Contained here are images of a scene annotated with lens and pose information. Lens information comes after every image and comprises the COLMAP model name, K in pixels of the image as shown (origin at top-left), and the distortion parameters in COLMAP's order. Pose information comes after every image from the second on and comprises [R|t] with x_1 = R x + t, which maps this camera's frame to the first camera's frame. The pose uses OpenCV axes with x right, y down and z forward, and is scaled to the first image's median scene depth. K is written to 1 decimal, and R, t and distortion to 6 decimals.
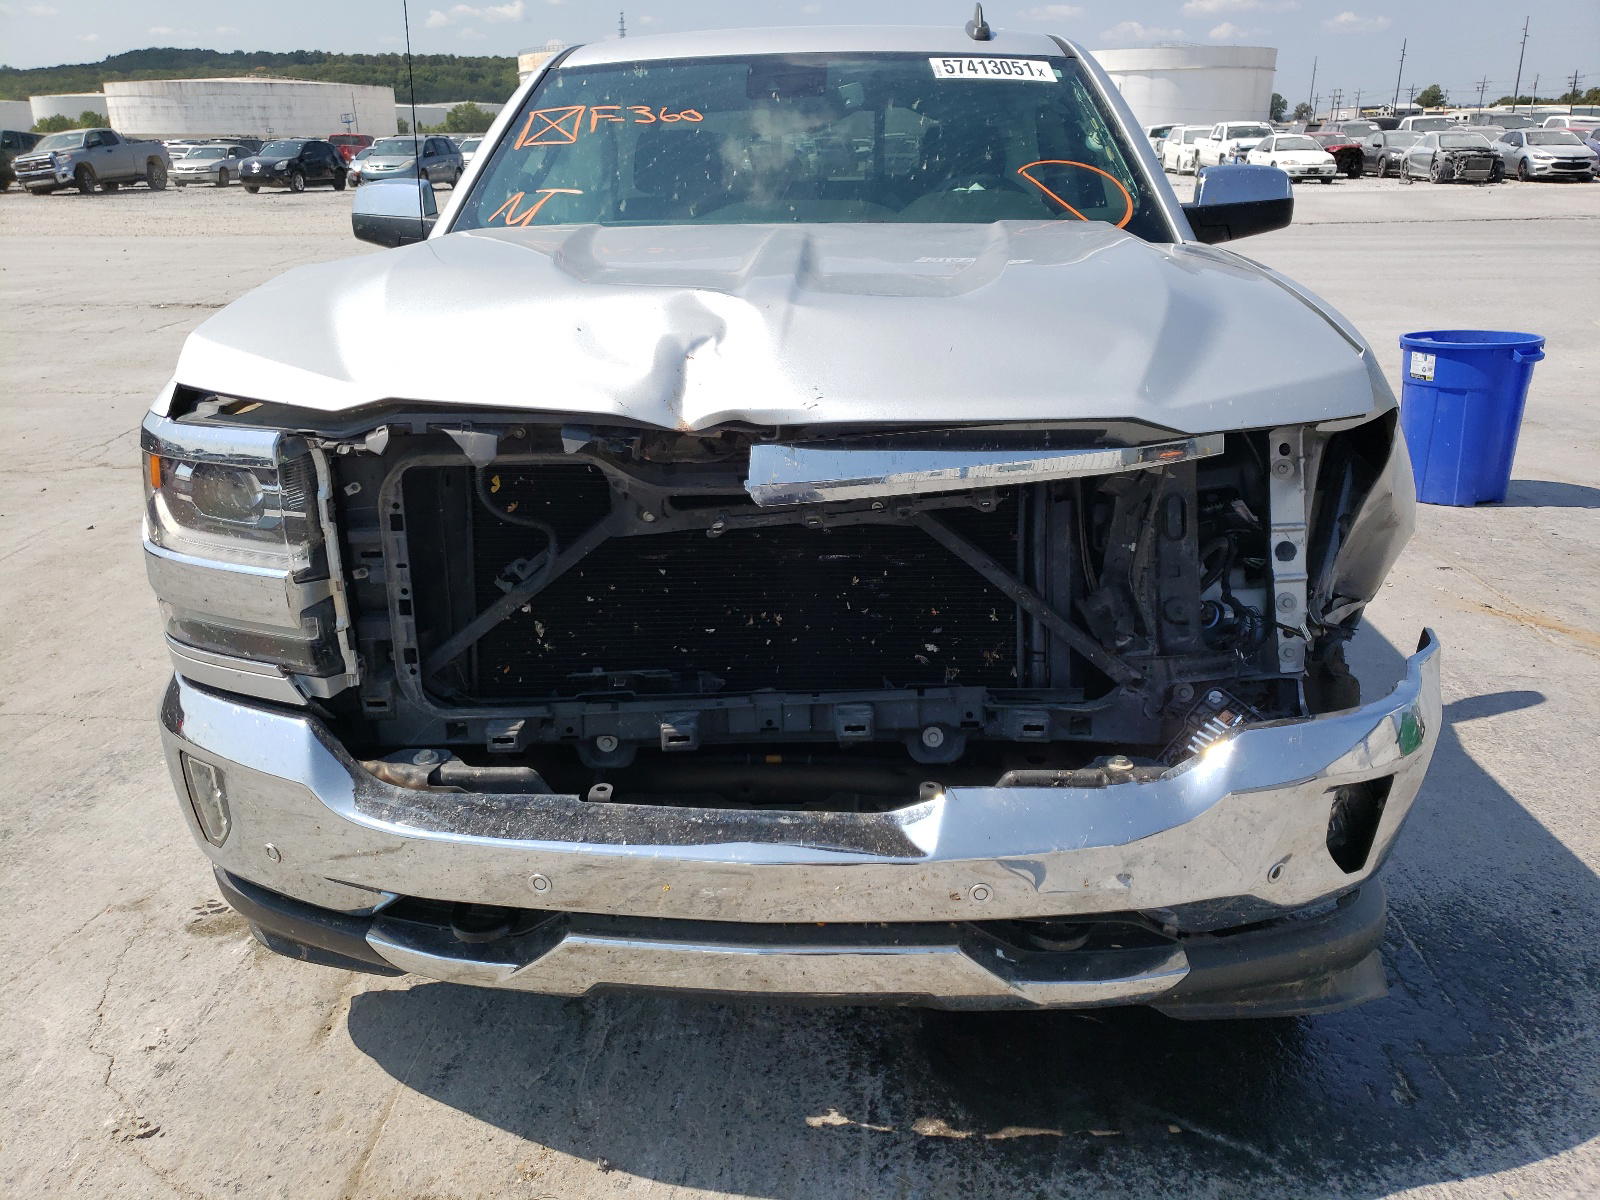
lens RADIAL K [[1325.7, 0, 780.5], [0, 1325.7, 599.3], [0, 0, 1]] dist [0.011100, 0.002975]
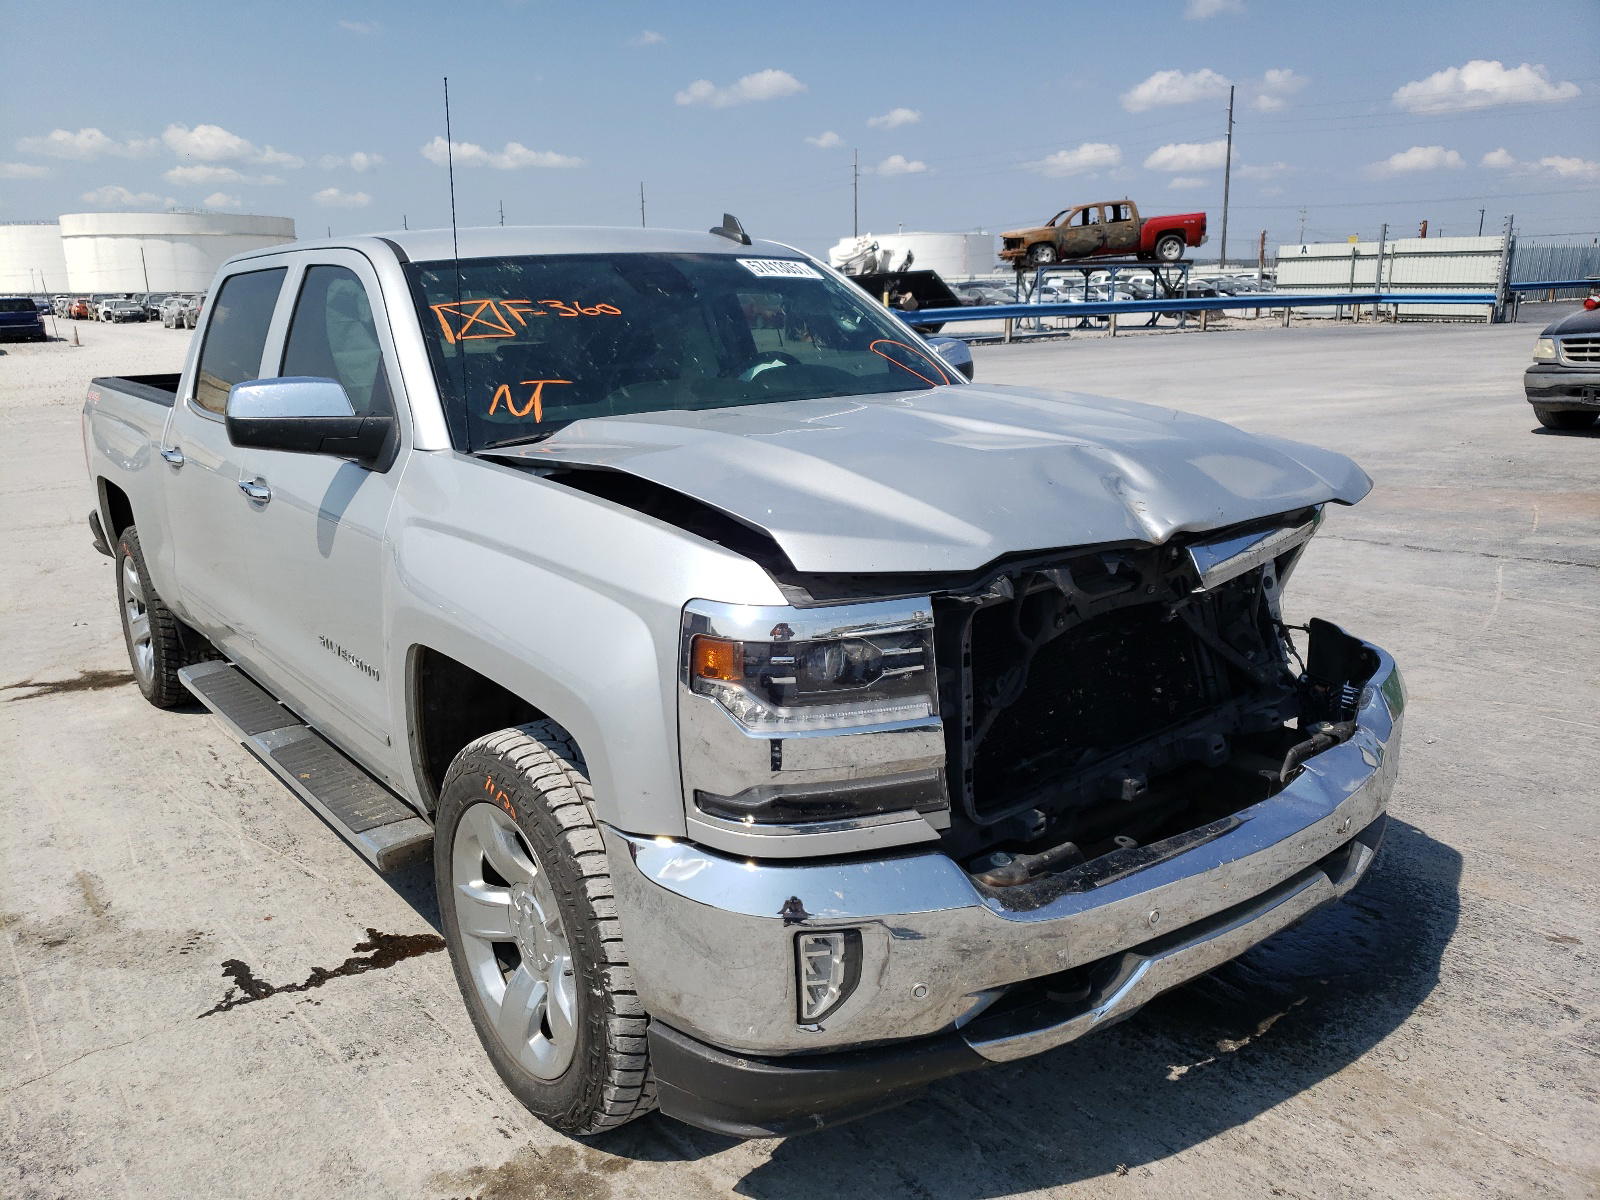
lens RADIAL K [[1301.8, 0, 805.2], [0, 1301.8, 561.9], [0, 0, 1]] dist [0.031971, 0.000063]
pose [[0.749259, -0.138557, 0.647621, -1.003063], [0.224942, 0.972979, -0.052078, -0.101899], [-0.622906, 0.184697, 0.760180, 0.179717]]
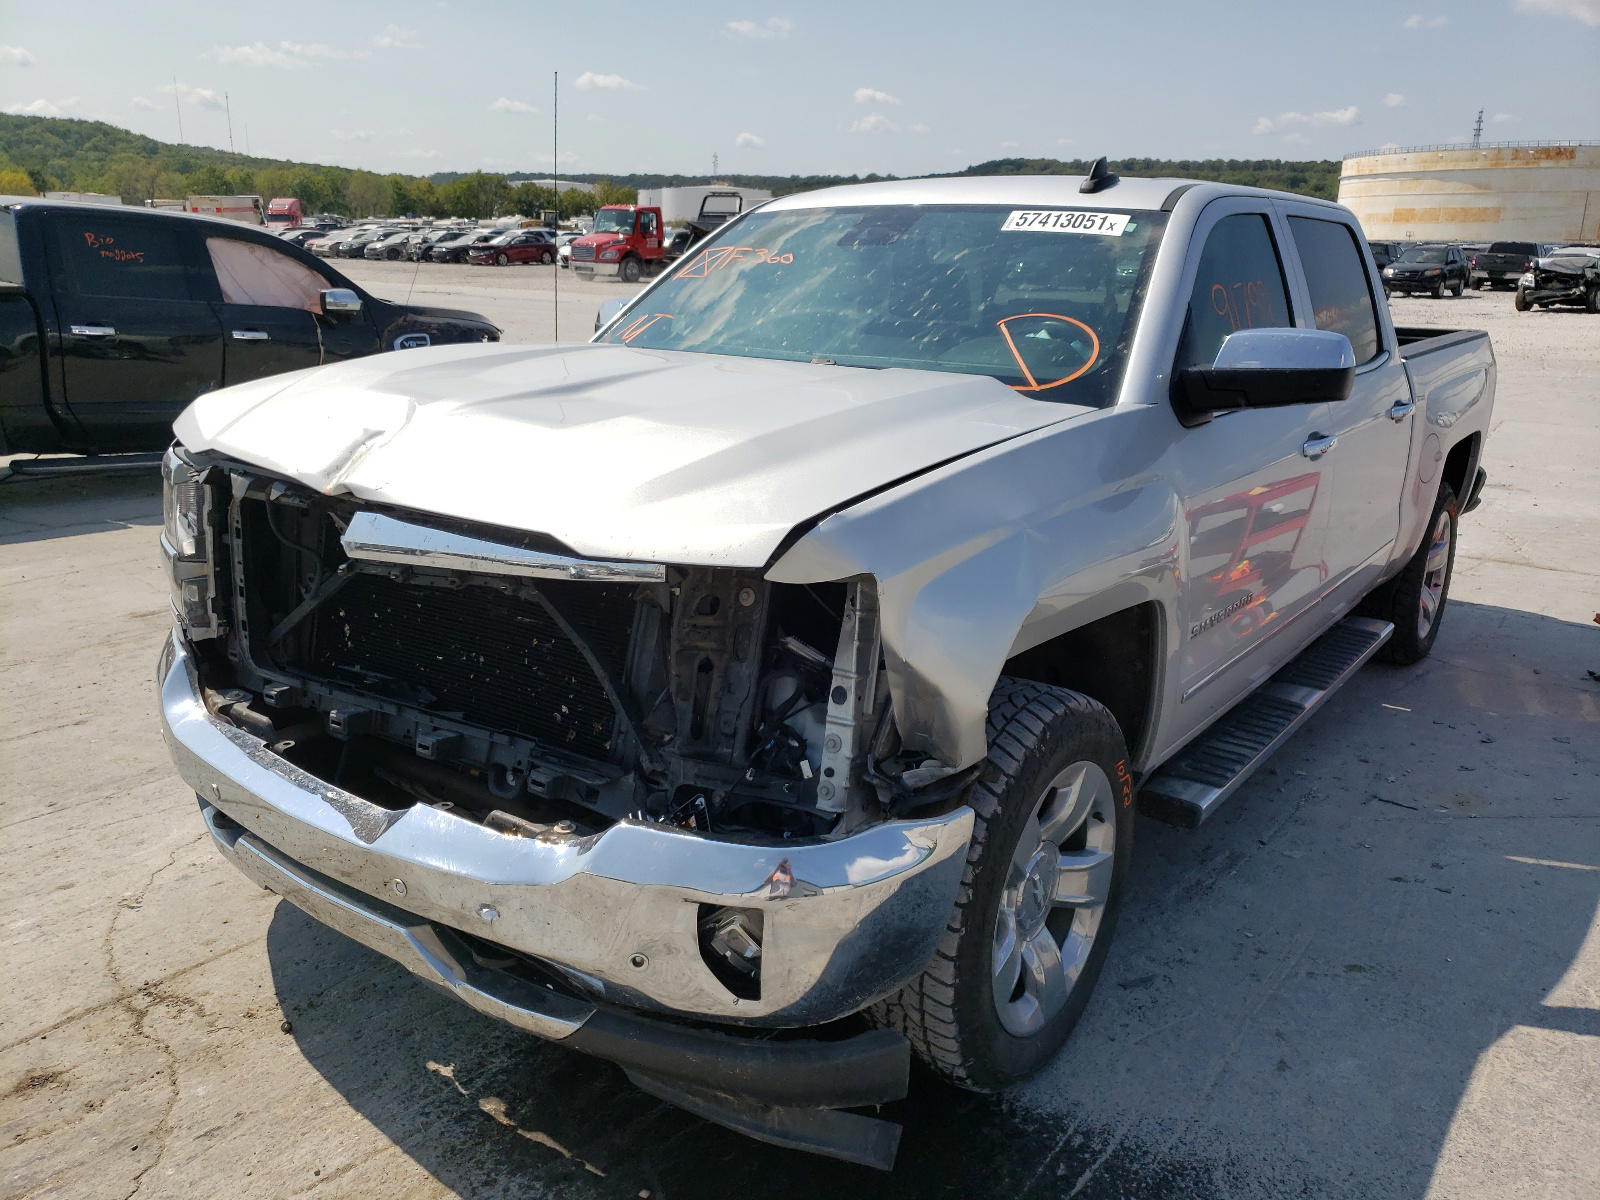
lens RADIAL K [[1325.7, 0, 780.5], [0, 1325.7, 599.3], [0, 0, 1]] dist [0.011100, 0.002975]
pose [[0.805981, 0.174648, -0.565591, 0.930151], [-0.211568, 0.977363, 0.000309, -0.101664], [0.552841, 0.119412, 0.824686, 0.111416]]
